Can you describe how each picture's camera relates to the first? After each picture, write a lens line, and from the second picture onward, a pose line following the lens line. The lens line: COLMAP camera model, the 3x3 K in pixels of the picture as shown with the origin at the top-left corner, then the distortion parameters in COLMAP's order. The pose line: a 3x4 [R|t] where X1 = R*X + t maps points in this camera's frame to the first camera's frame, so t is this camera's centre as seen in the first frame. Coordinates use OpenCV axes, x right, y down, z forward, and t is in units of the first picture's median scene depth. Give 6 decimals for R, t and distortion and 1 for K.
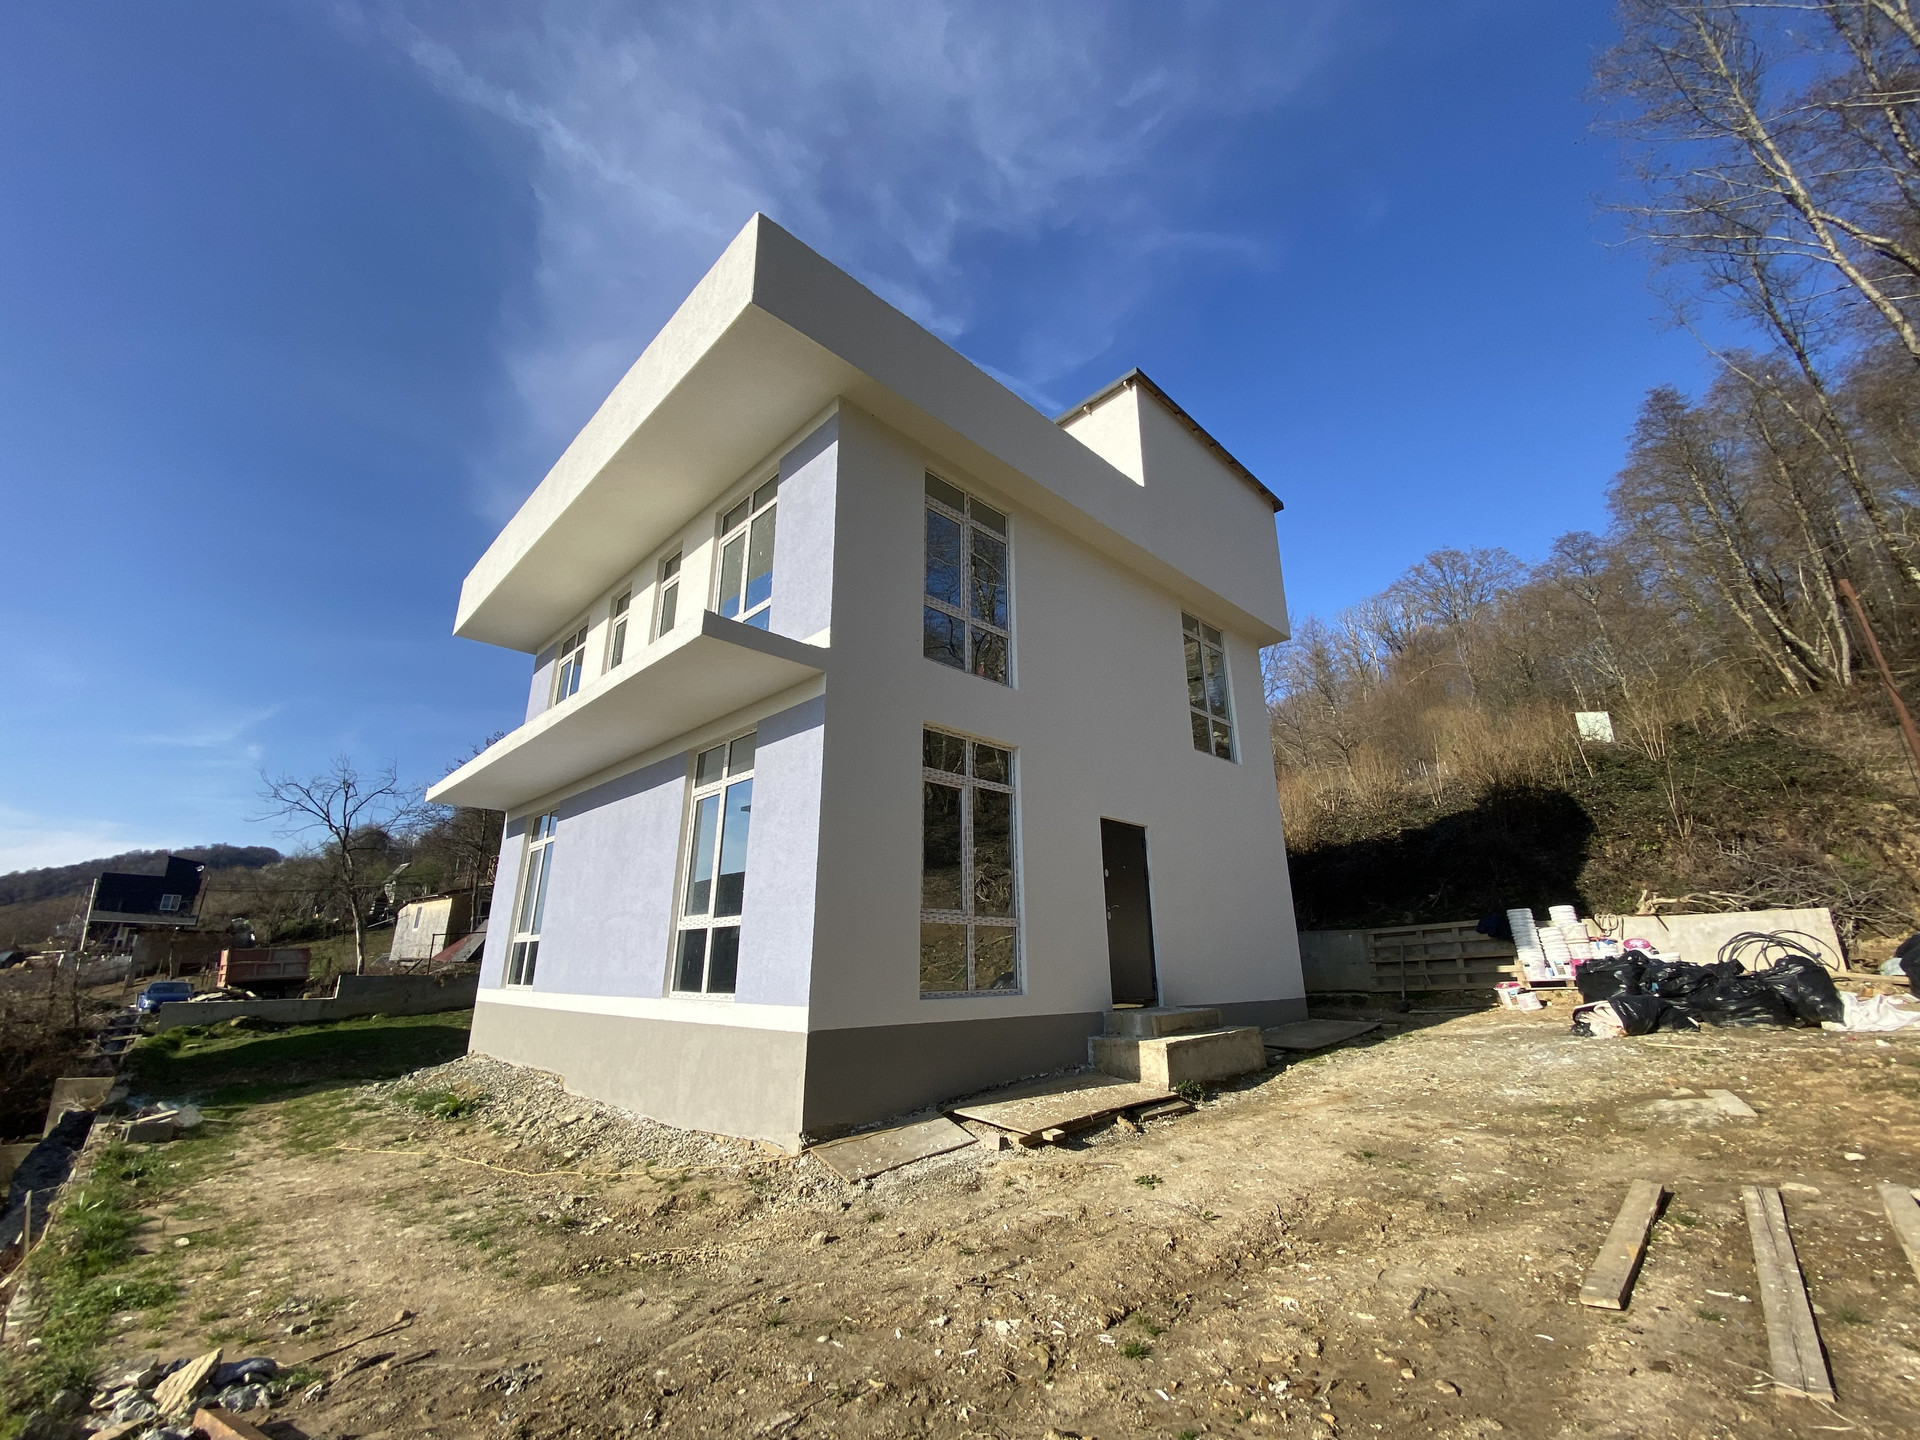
lens RADIAL K [[764.3, 0, 954.1], [0, 764.3, 720.6], [0, 0, 1]] dist [-0.021343, -0.004283]
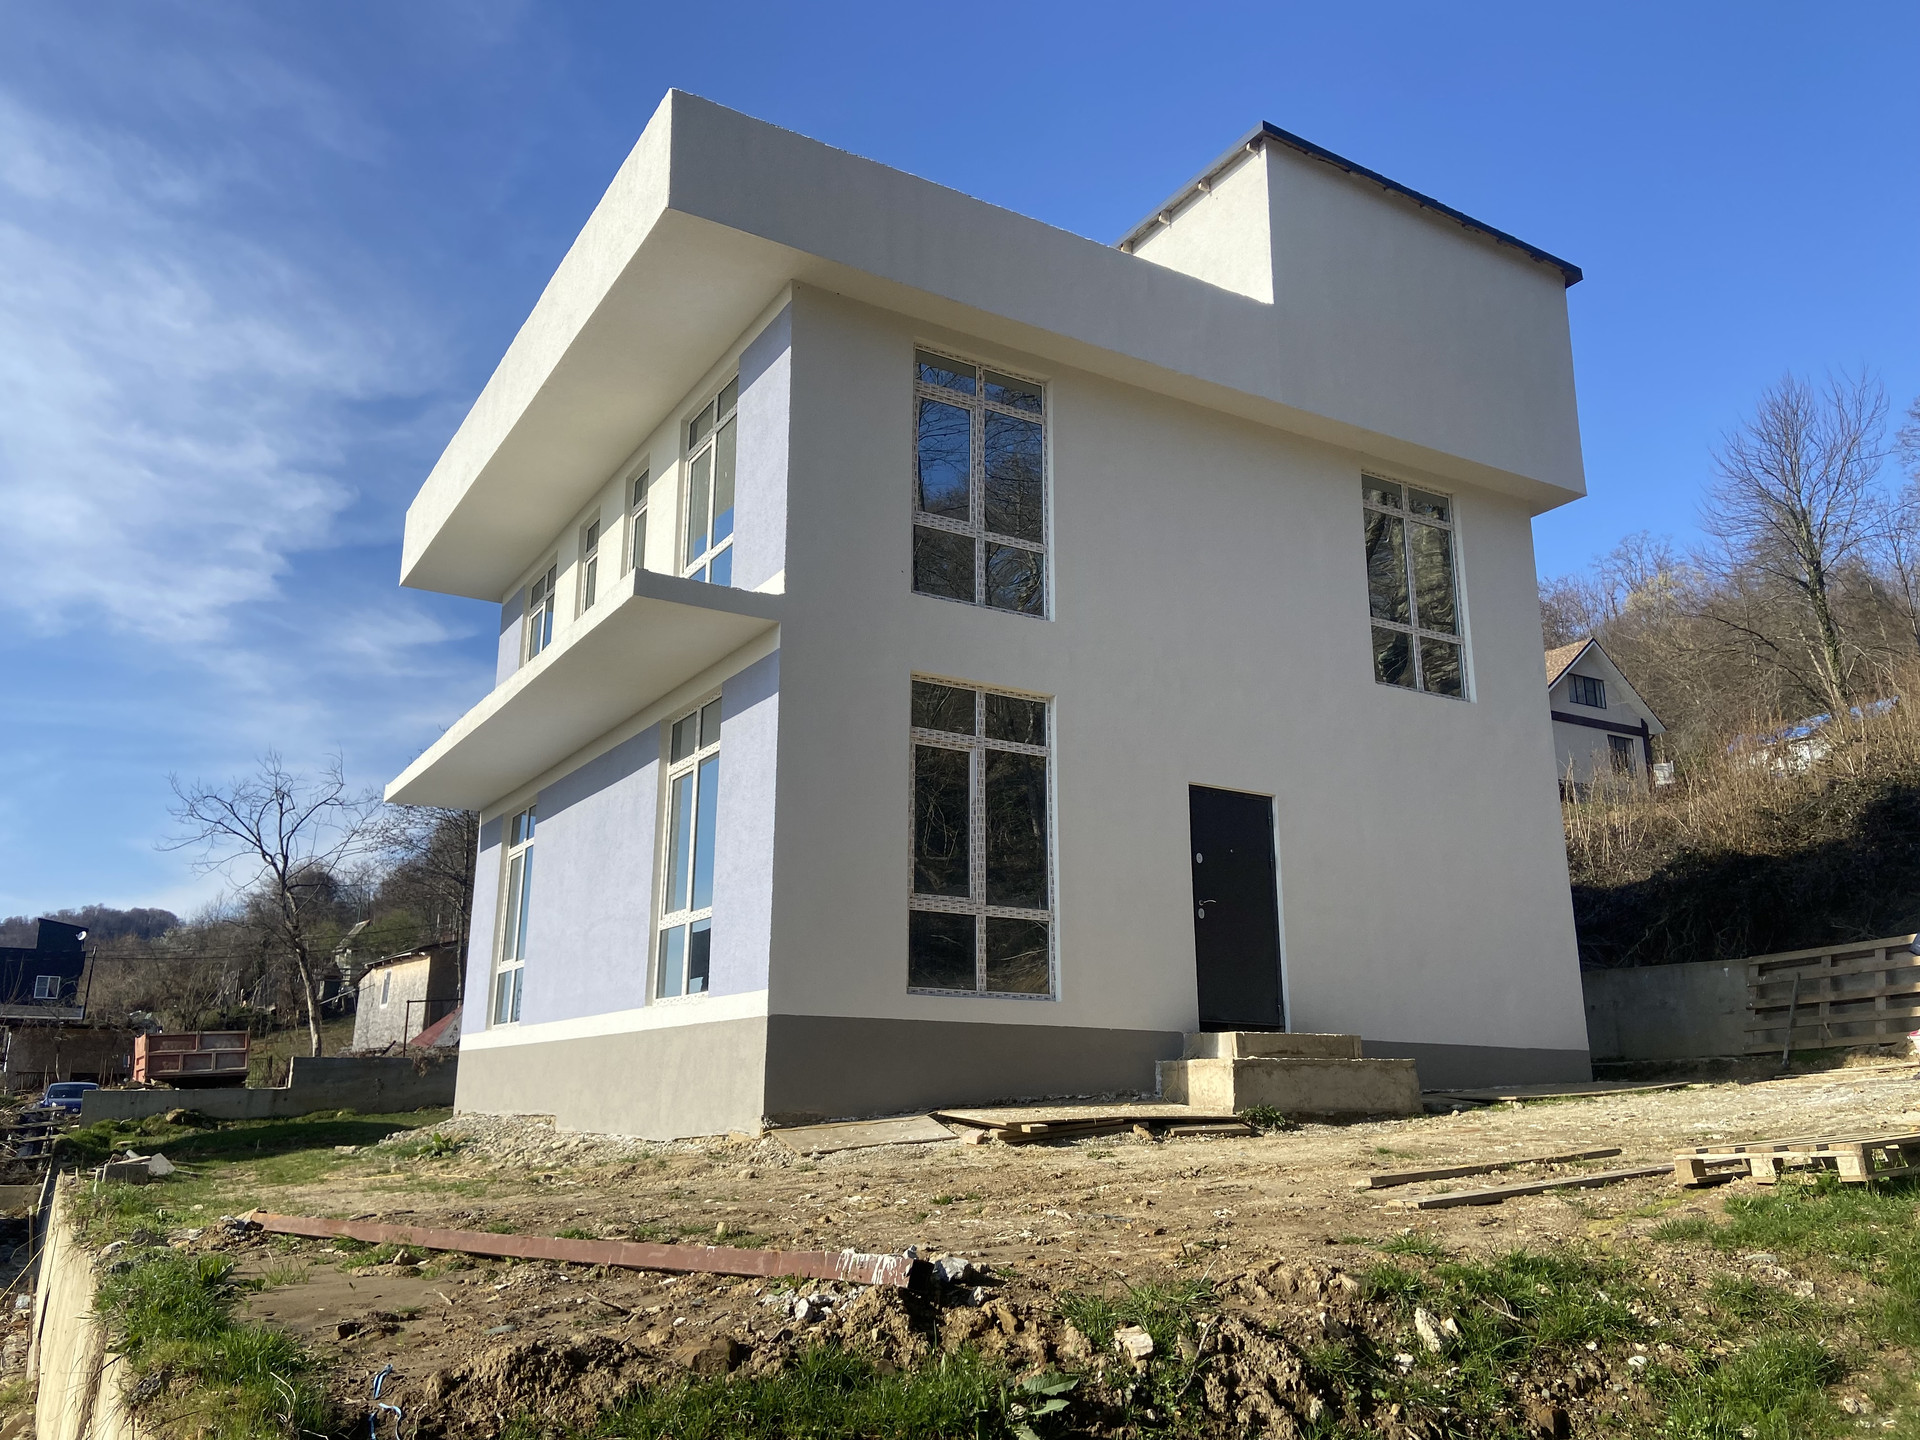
lens RADIAL K [[1447.3, 0, 956.1], [0, 1447.3, 731.2], [0, 0, 1]] dist [0.001848, 0.004689]
pose [[0.972550, -0.047817, -0.227729, 0.292878], [0.060630, 0.996927, 0.049599, -0.008017], [0.224657, -0.062045, 0.972461, -0.422720]]
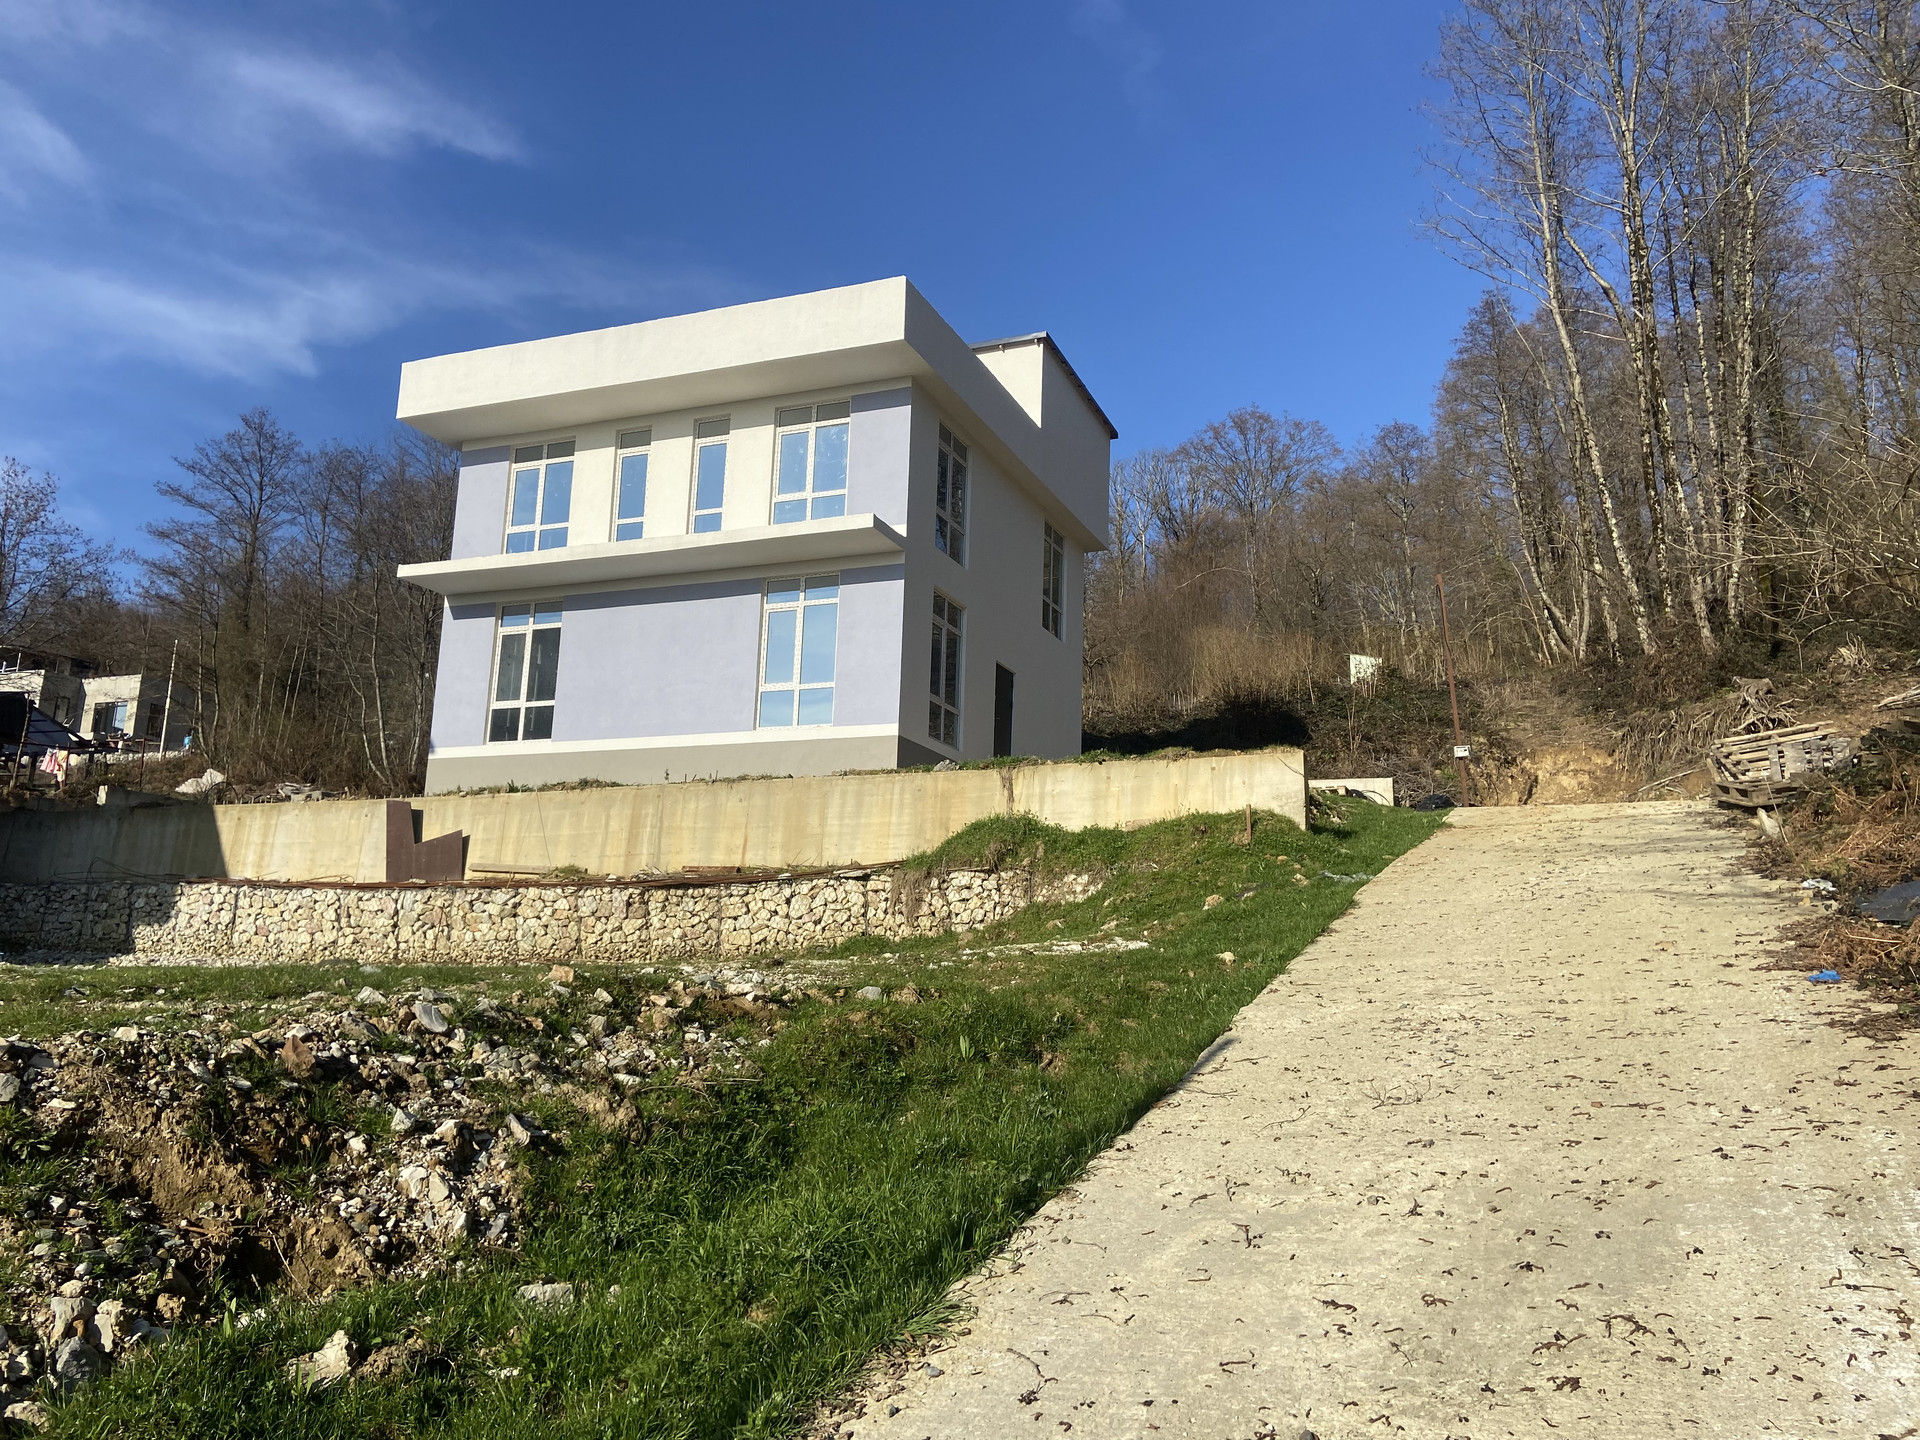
lens RADIAL K [[1447.3, 0, 969.5], [0, 1447.3, 720.2], [0, 0, 1]] dist [0.001848, 0.004689]
pose [[0.909522, 0.109214, 0.401051, -0.995986], [-0.150385, 0.985961, 0.072555, 0.044285], [-0.387497, -0.126302, 0.913178, -1.620556]]
